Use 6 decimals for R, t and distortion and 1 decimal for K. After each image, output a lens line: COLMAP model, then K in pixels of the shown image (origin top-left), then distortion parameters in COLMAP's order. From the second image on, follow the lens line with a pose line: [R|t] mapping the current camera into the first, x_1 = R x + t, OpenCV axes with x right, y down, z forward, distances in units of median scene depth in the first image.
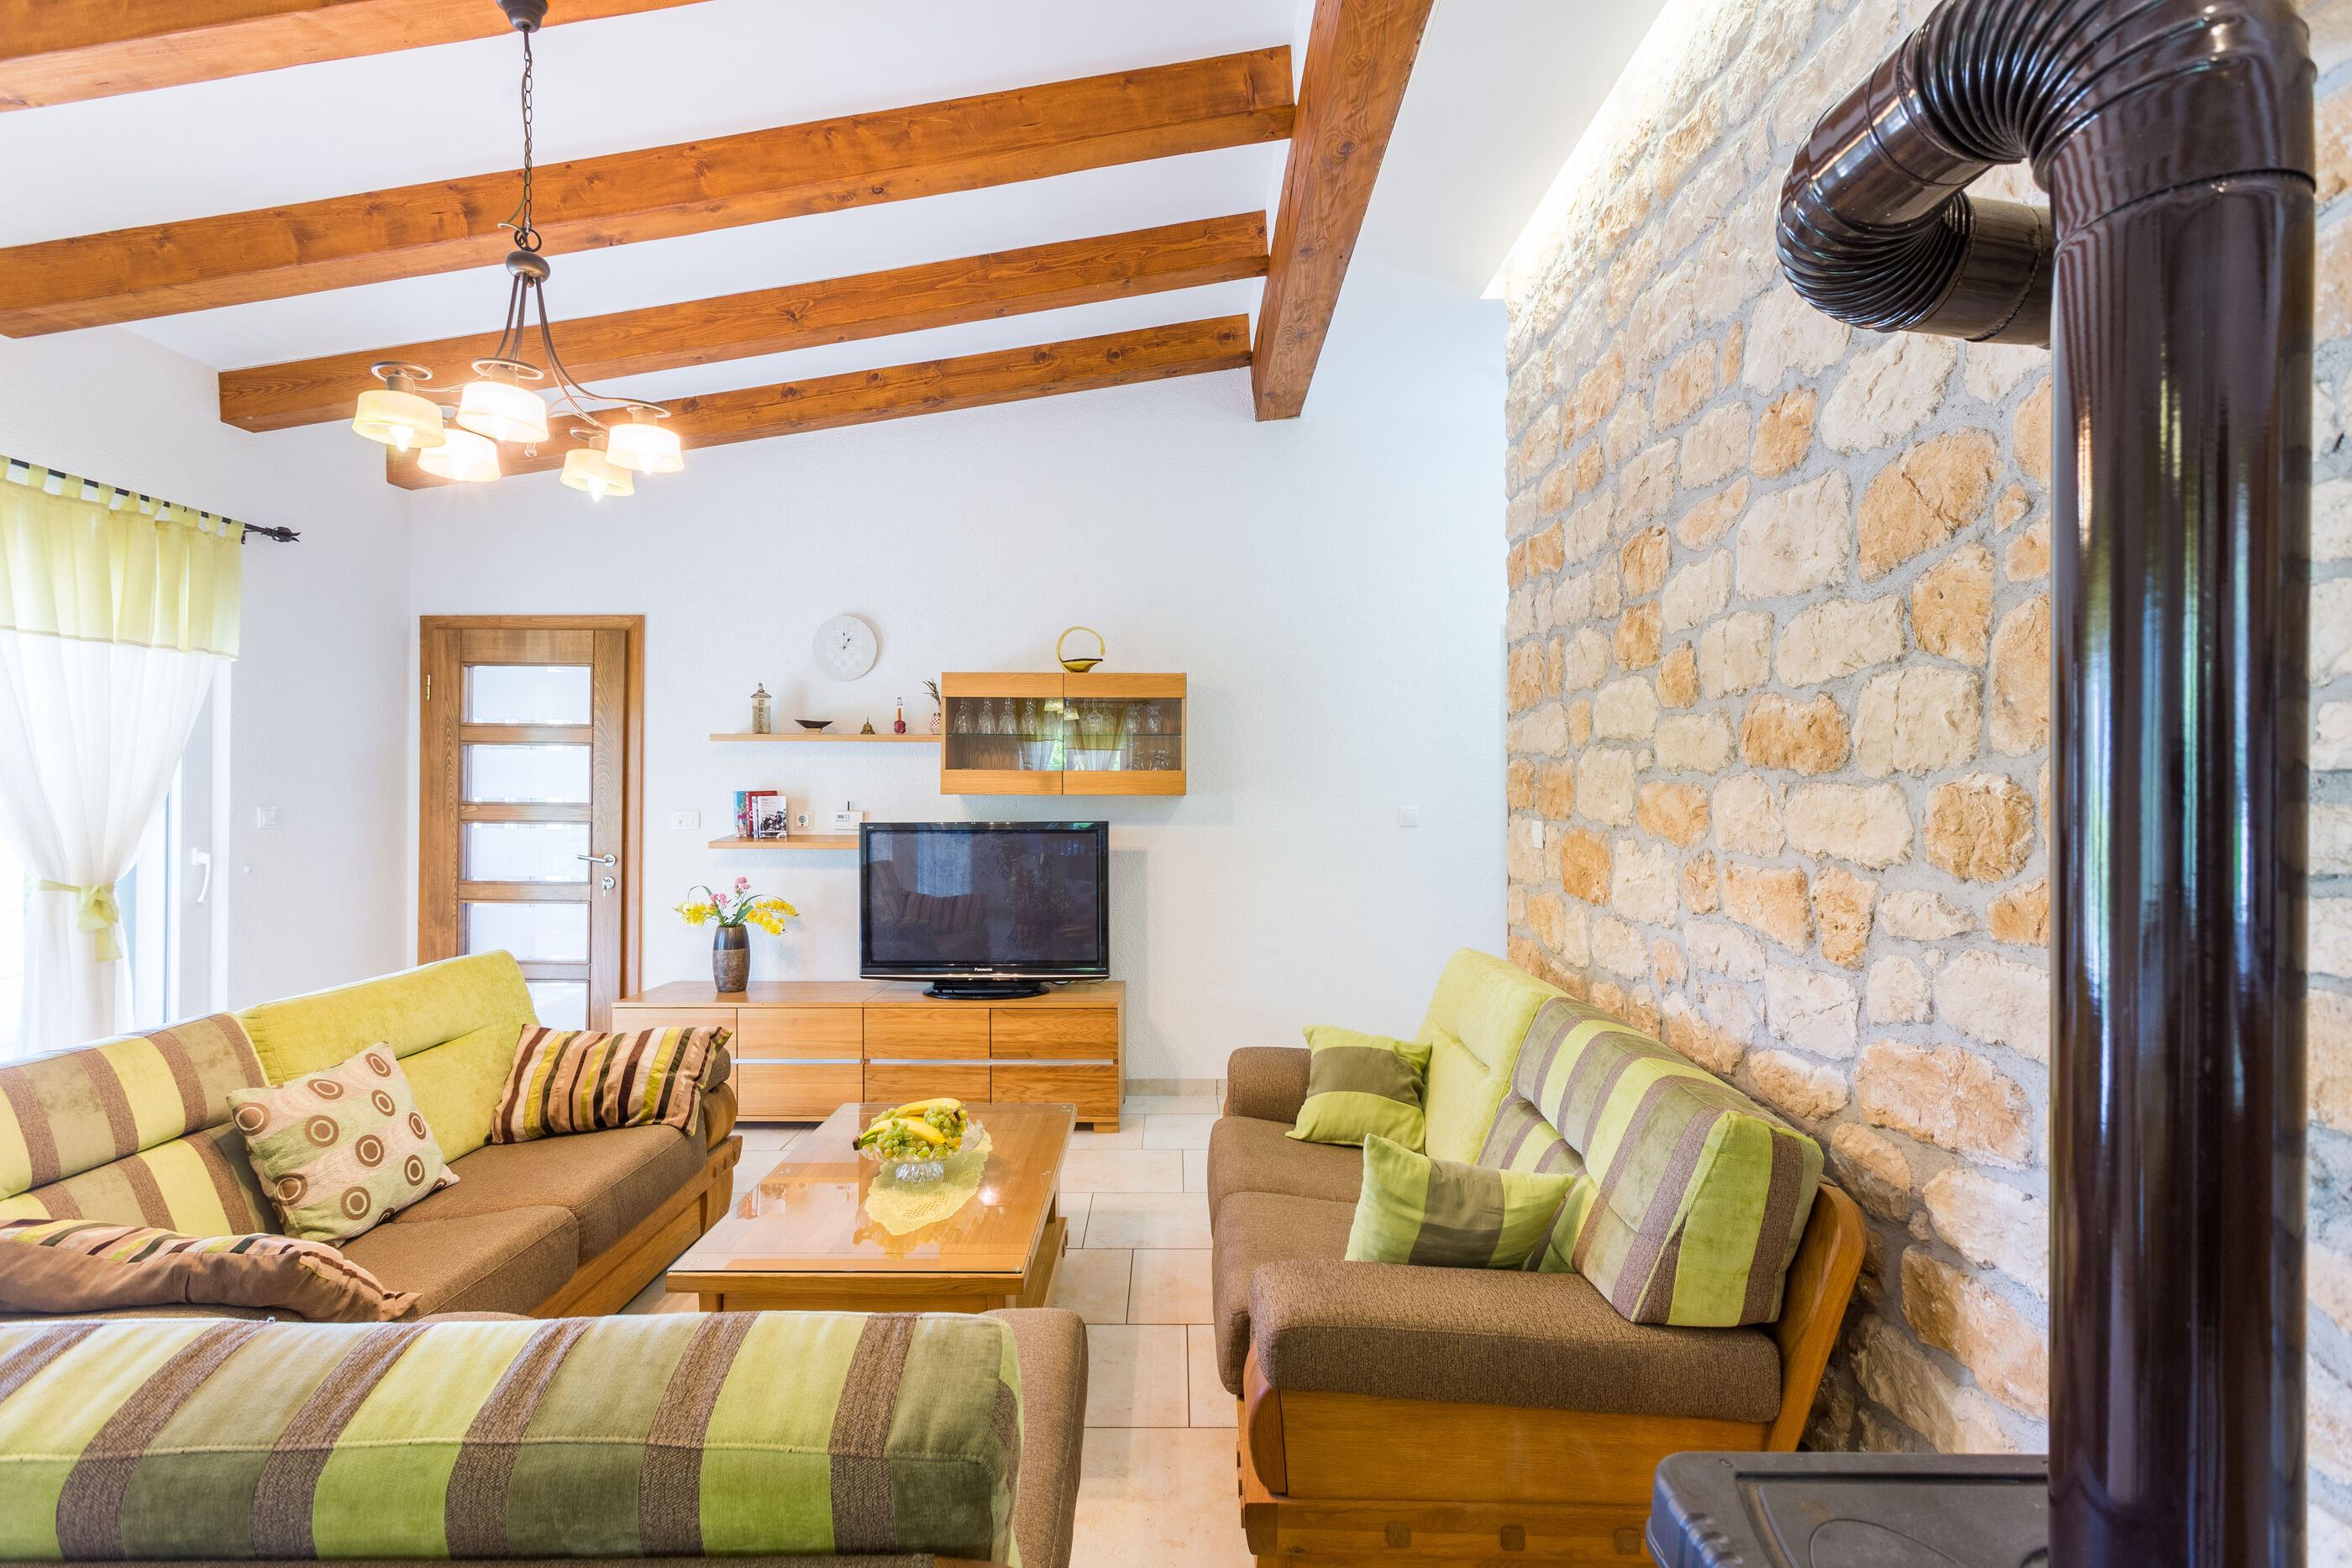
lens RADIAL K [[1102.2, 0, 1176.0], [0, 1102.2, 784.0], [0, 0, 1]] dist [0.005245, 0.000431]
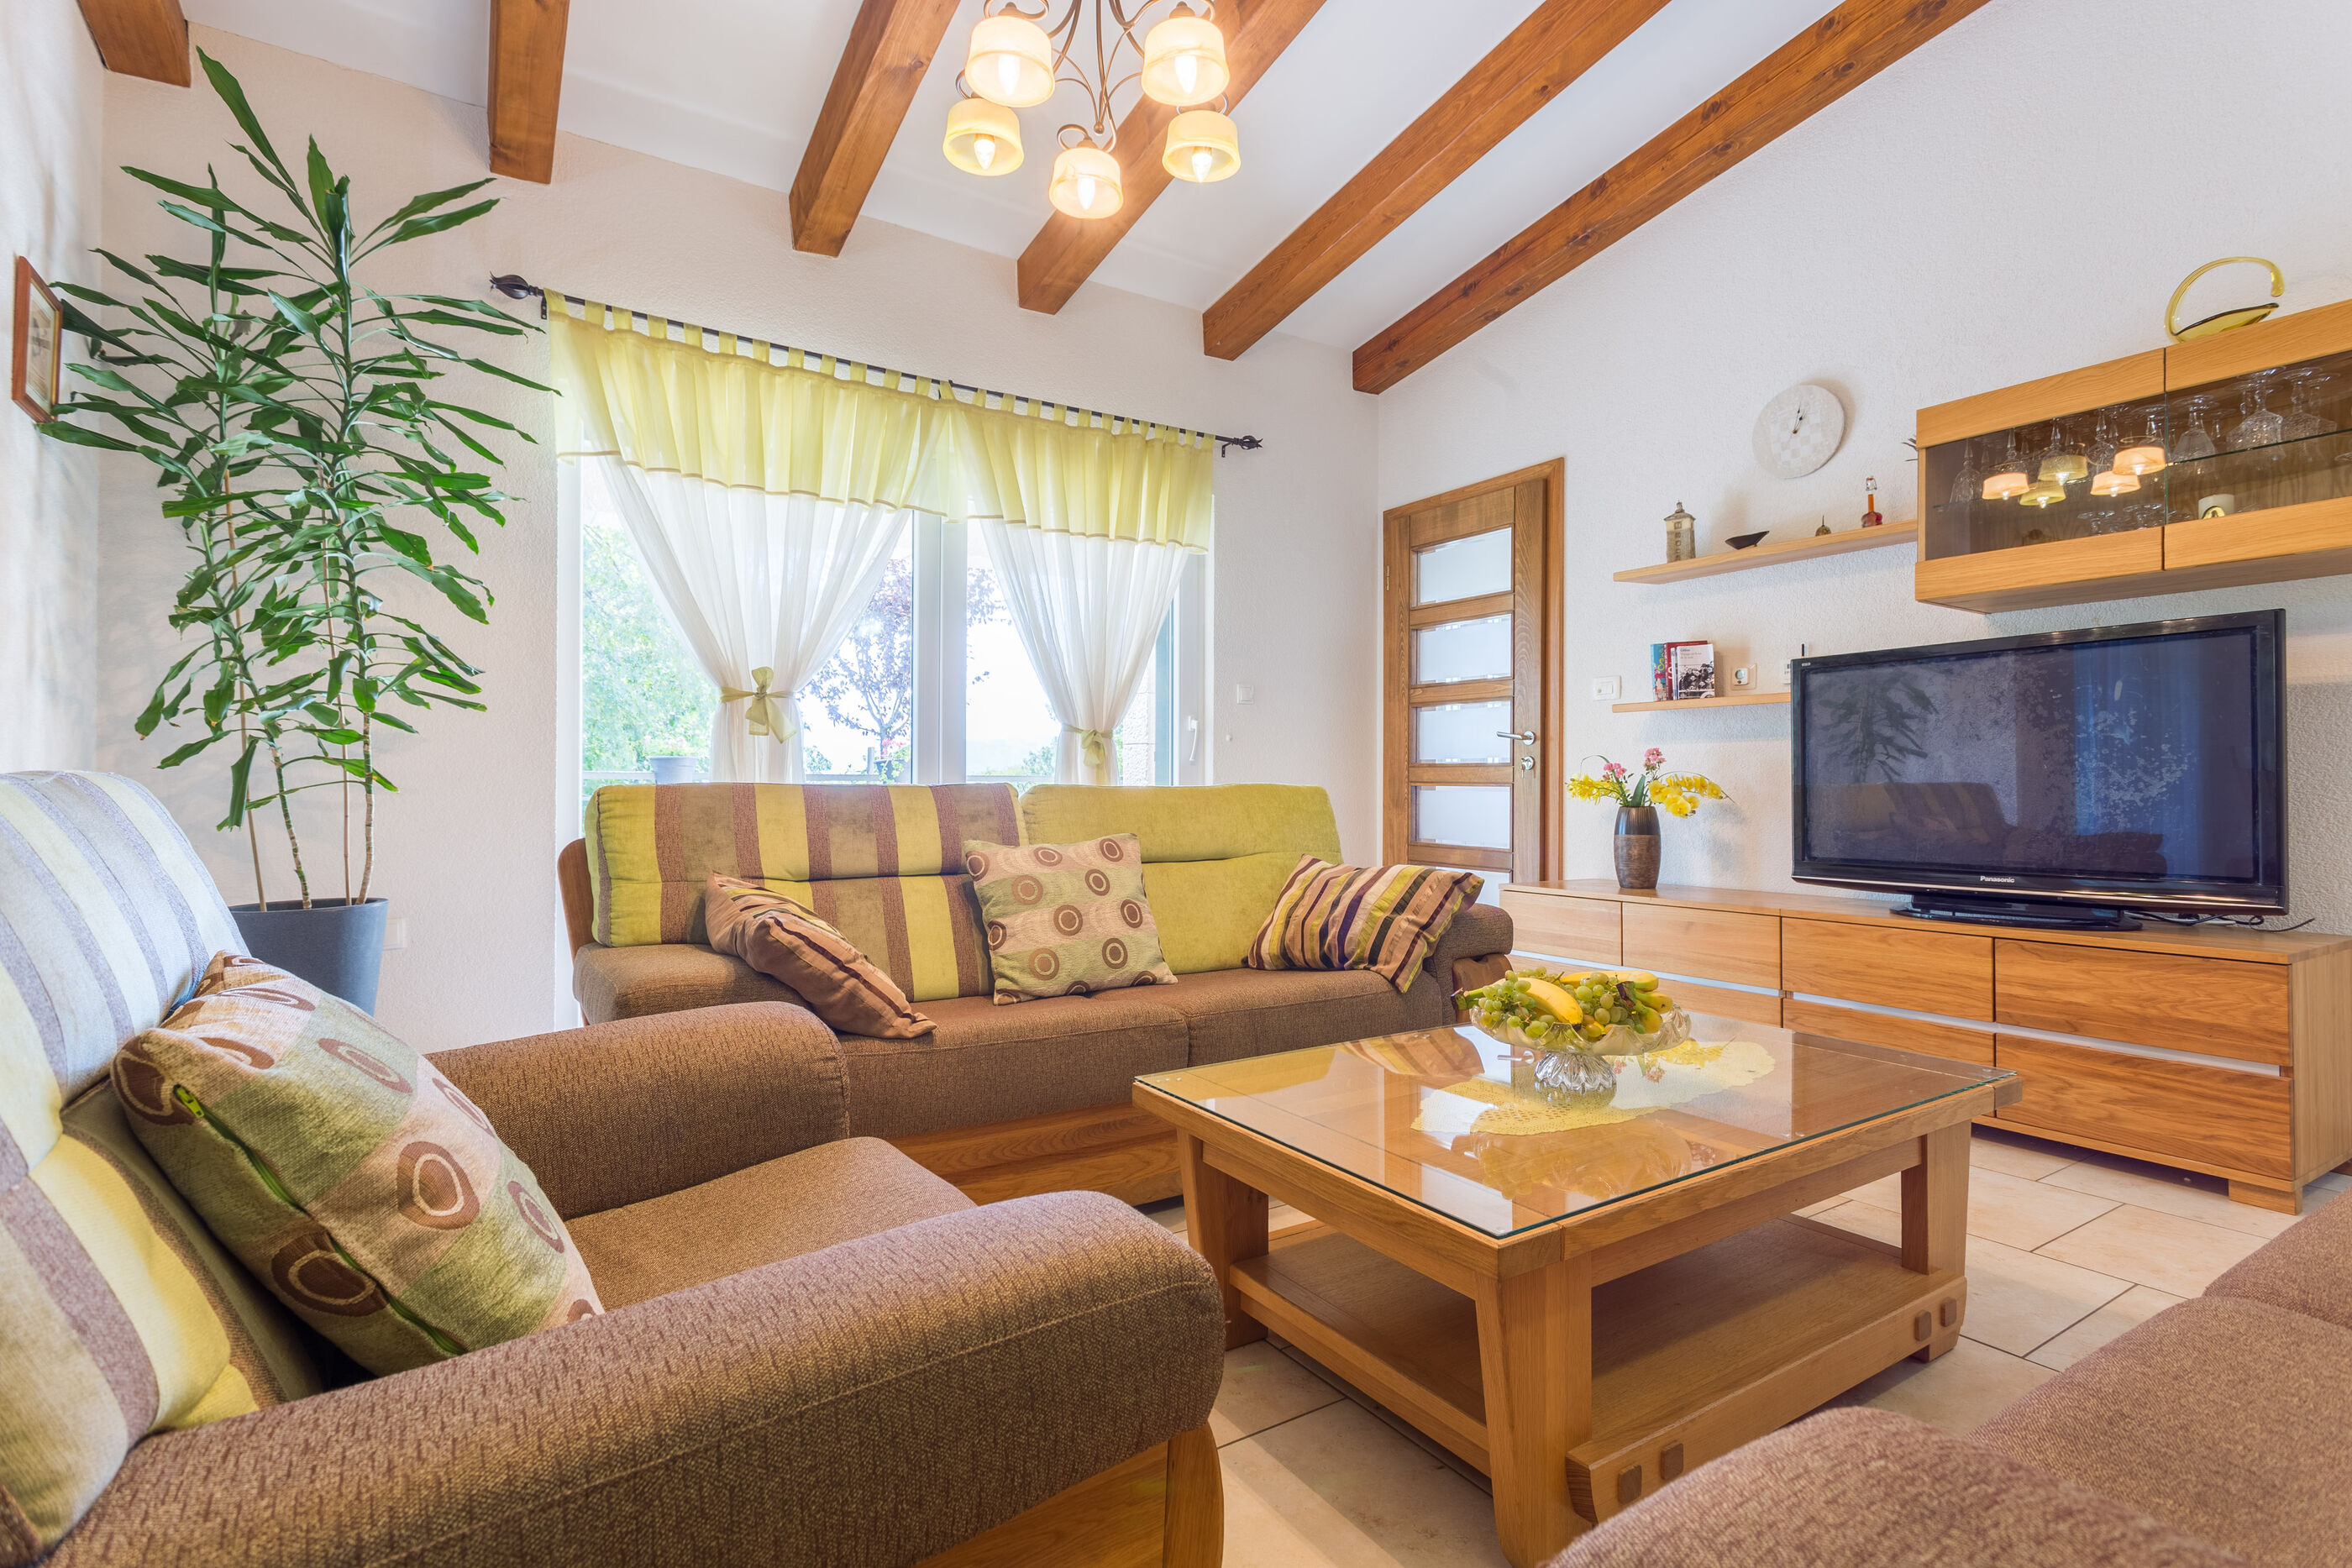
lens RADIAL K [[1110.1, 0, 1175.2], [0, 1110.1, 786.1], [0, 0, 1]] dist [-0.000809, 0.001164]
pose [[0.540437, -0.004108, -0.841374, 0.100146], [0.008129, 0.999967, 0.000339, 0.117373], [0.841345, -0.007022, 0.540453, 0.299815]]
